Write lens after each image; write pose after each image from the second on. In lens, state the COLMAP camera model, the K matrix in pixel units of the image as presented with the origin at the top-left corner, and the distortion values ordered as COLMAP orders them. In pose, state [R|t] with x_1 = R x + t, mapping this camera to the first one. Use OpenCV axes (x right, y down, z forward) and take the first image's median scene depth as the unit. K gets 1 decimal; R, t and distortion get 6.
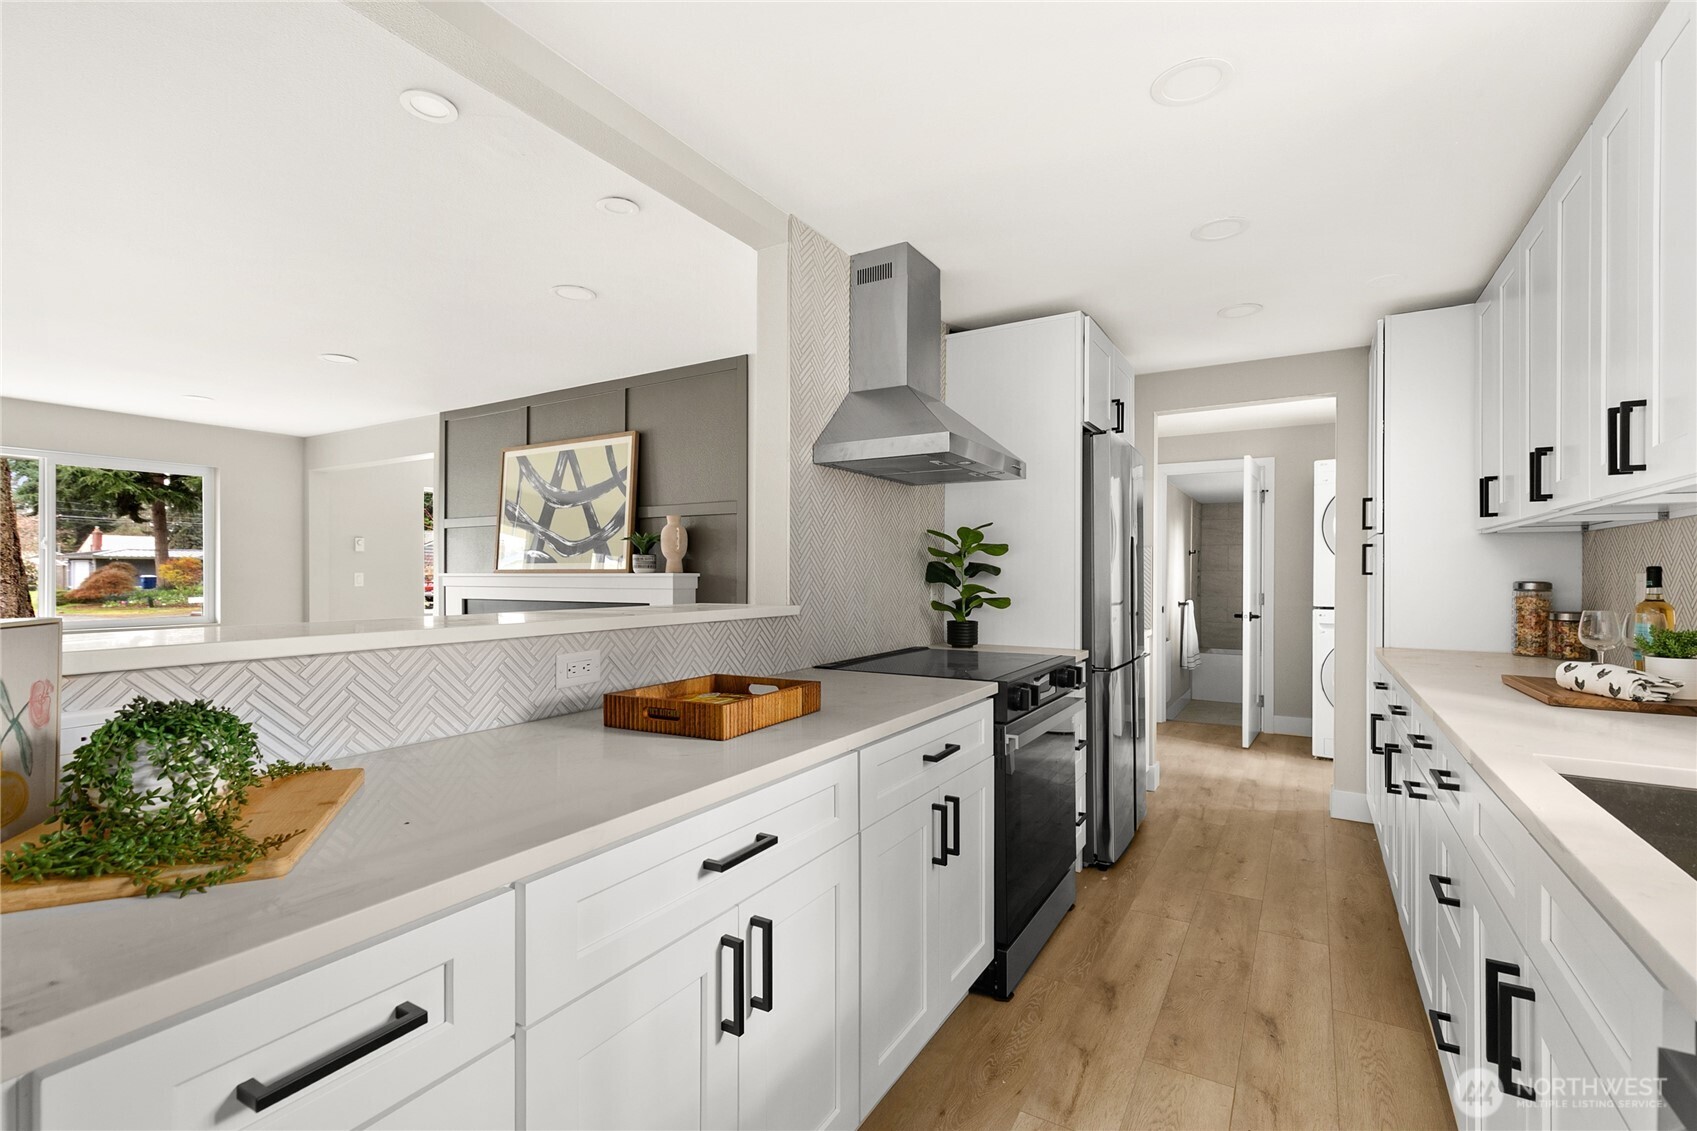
lens RADIAL K [[761.2, 0, 856.1], [0, 761.2, 568.2], [0, 0, 1]] dist [0.009034, -0.000327]
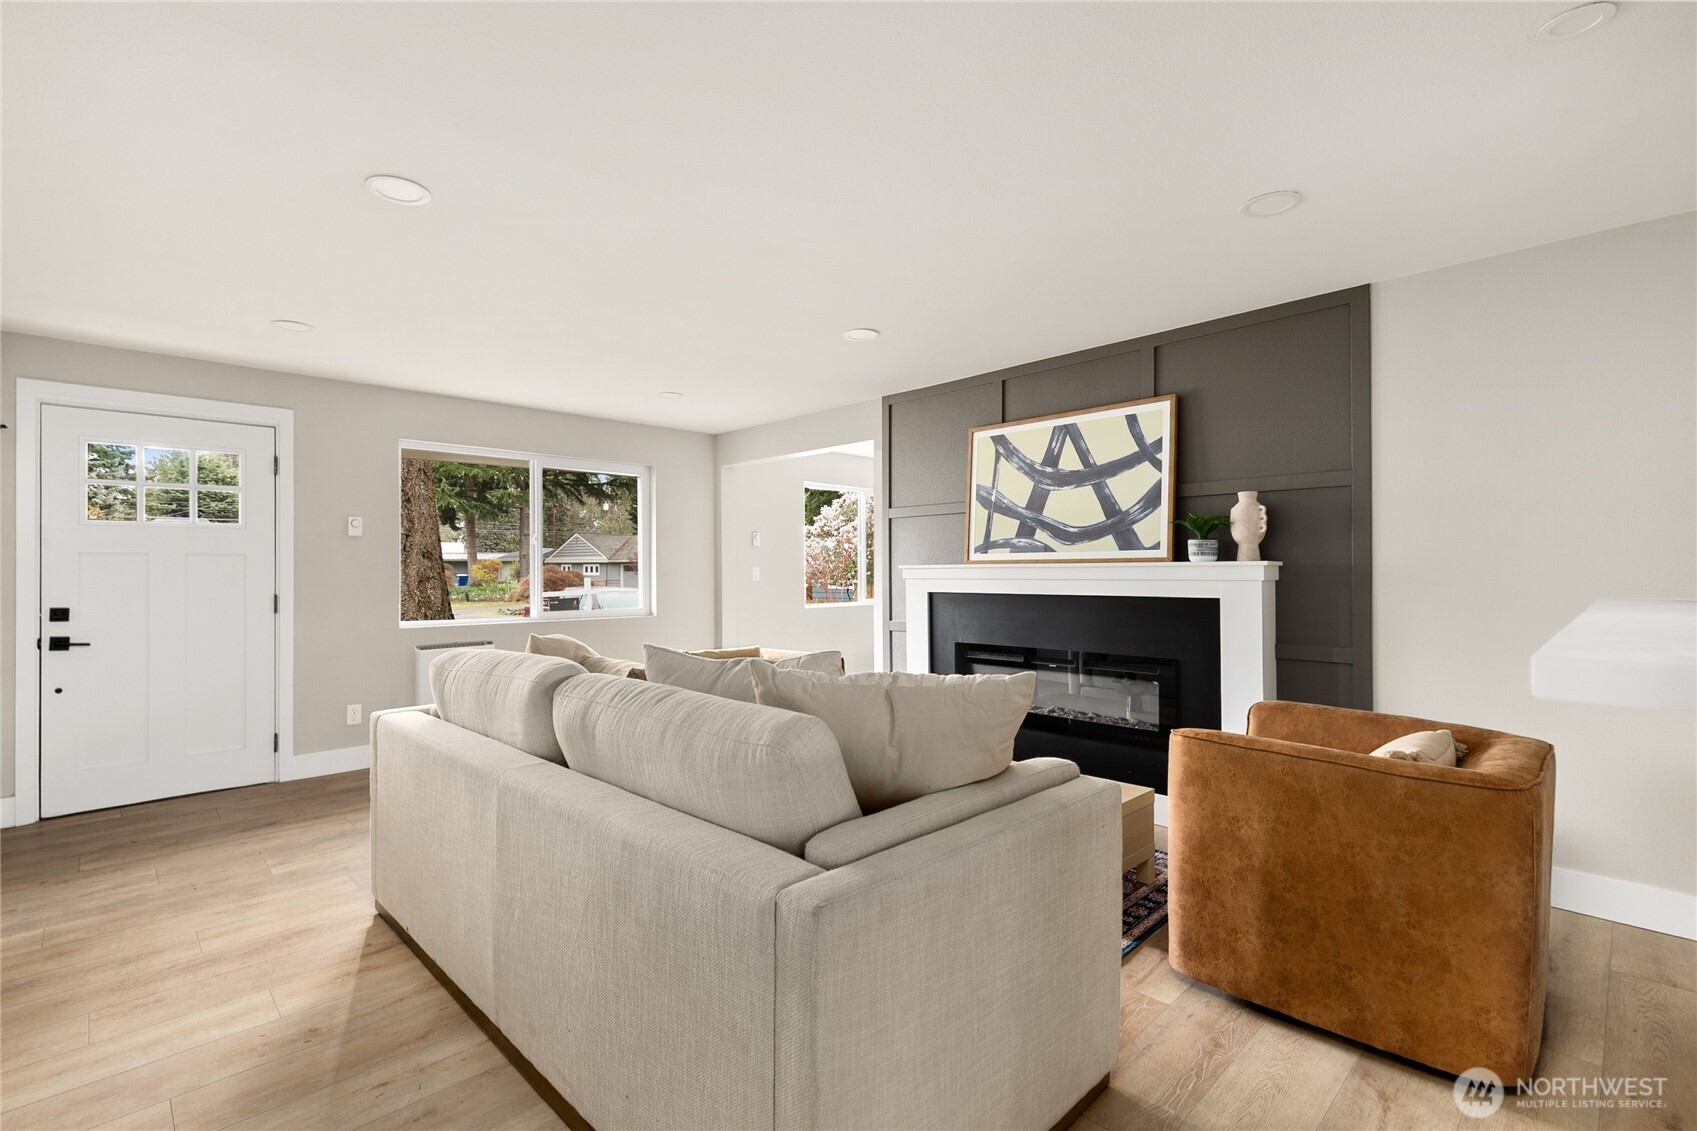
lens RADIAL K [[761.2, 0, 849.5], [0, 761.2, 578.2], [0, 0, 1]] dist [0.009034, -0.000327]
pose [[0.967305, -0.002364, -0.253606, -0.394657], [0.006408, 0.999865, 0.015123, 0.008522], [0.253536, -0.016253, 0.967189, 0.080227]]
